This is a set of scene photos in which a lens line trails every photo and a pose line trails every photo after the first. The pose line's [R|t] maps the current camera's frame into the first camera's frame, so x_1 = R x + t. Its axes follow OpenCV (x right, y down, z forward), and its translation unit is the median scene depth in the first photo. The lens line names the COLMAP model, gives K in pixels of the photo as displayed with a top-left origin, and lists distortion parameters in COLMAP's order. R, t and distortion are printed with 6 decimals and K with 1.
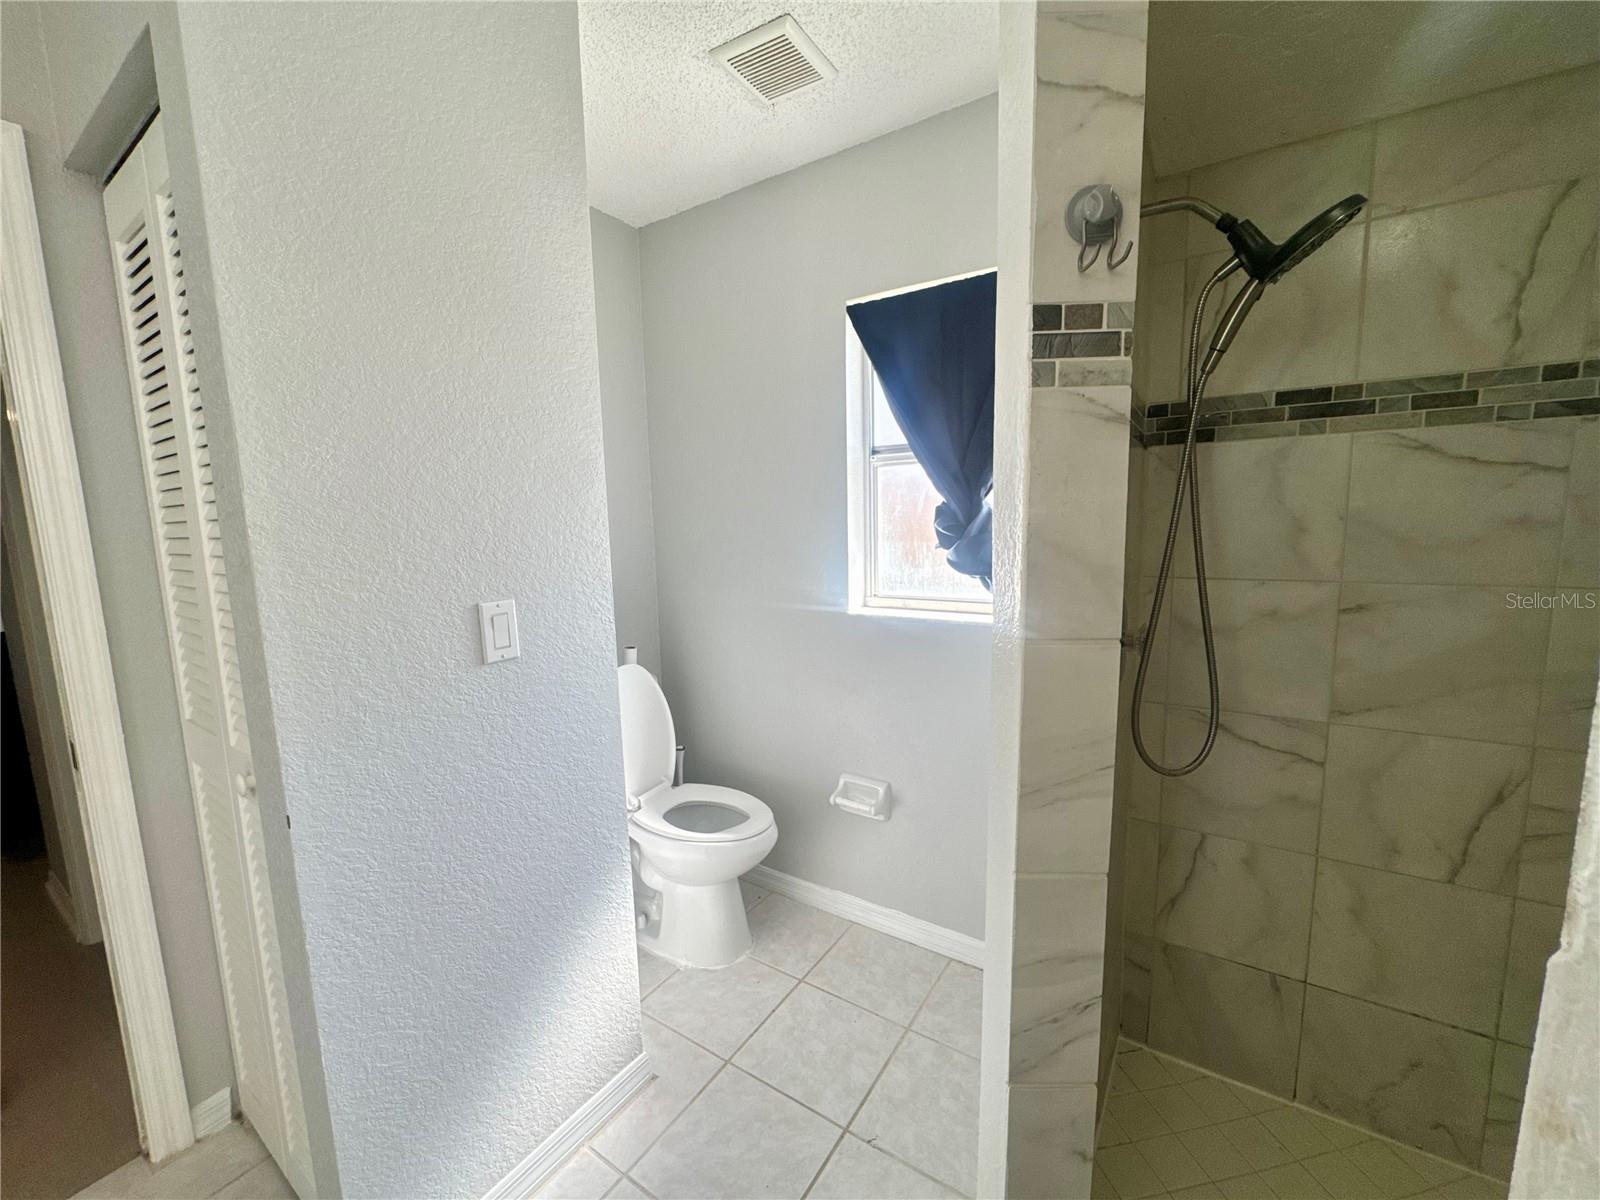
lens RADIAL K [[645.8, 0, 797.7], [0, 645.8, 602.9], [0, 0, 1]] dist [-0.000230, 0.000107]
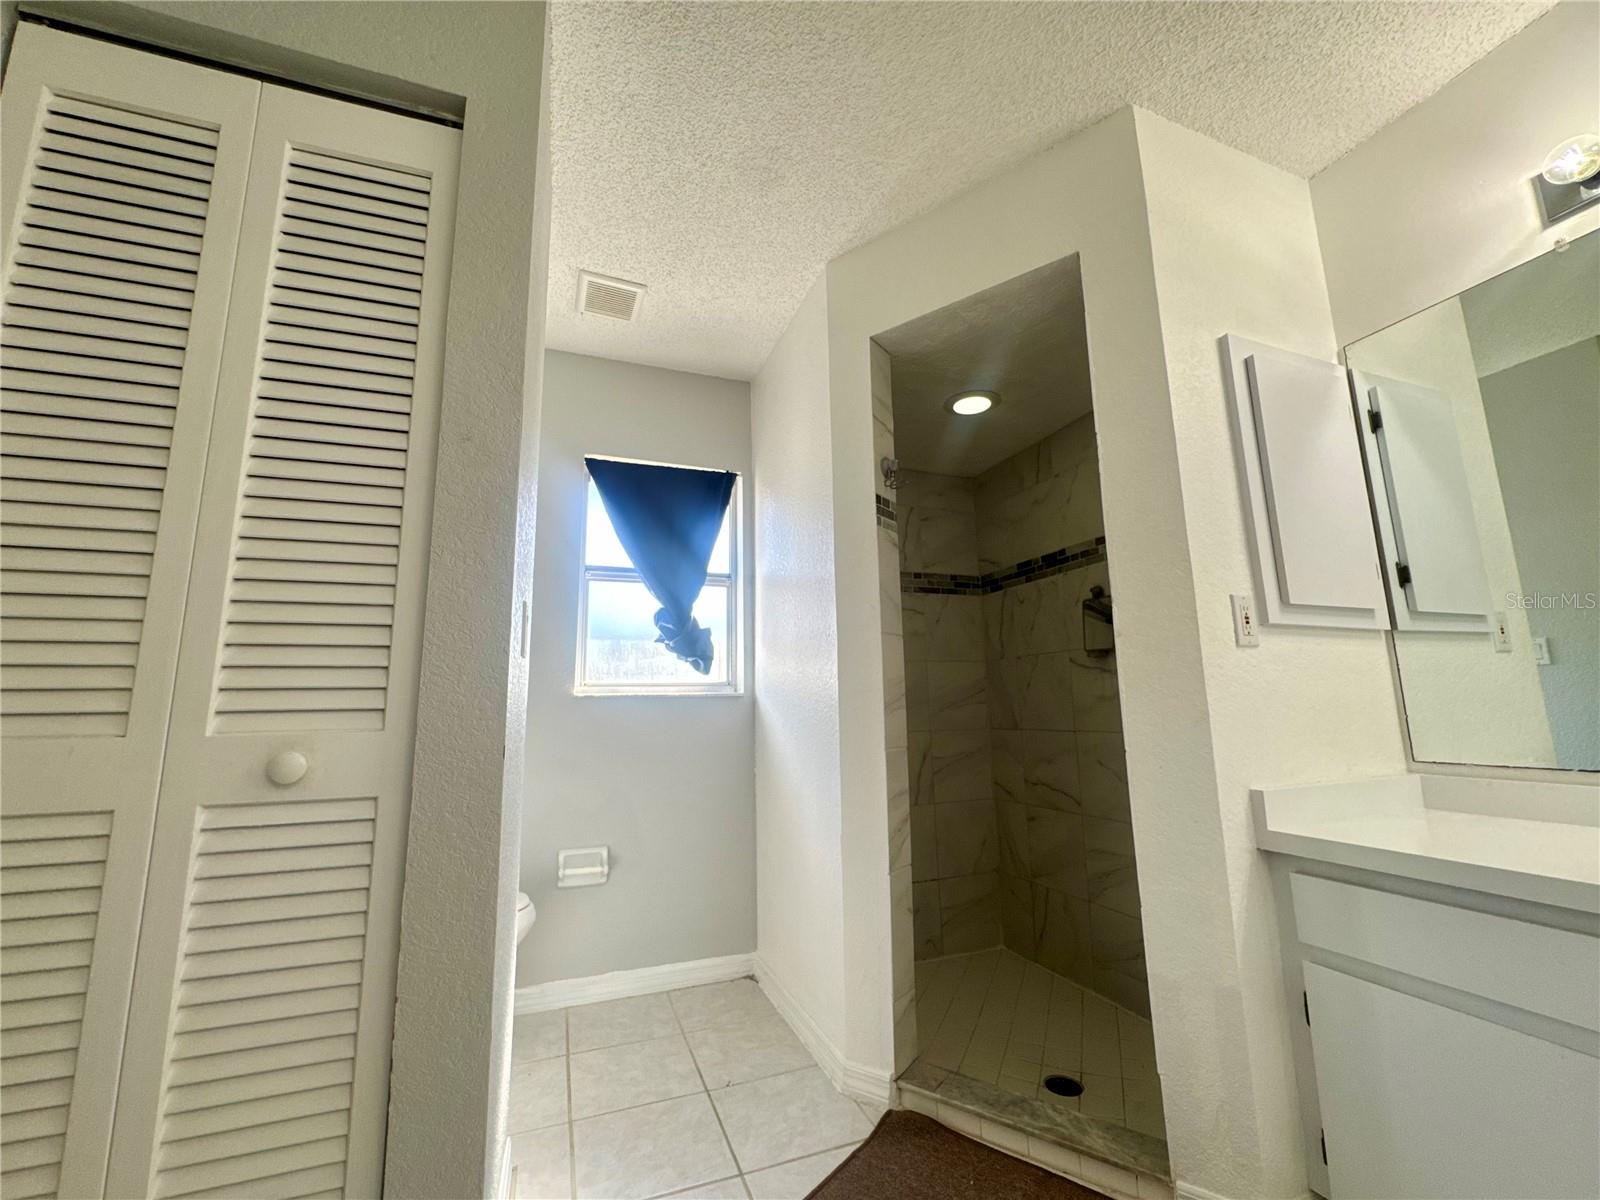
lens RADIAL K [[645.8, 0, 797.7], [0, 645.8, 602.9], [0, 0, 1]] dist [-0.000230, 0.000107]
pose [[0.590464, 0.142567, 0.794372, -0.788257], [0.110357, 0.960766, -0.254459, 0.242824], [-0.799483, 0.237913, 0.551565, 0.001221]]
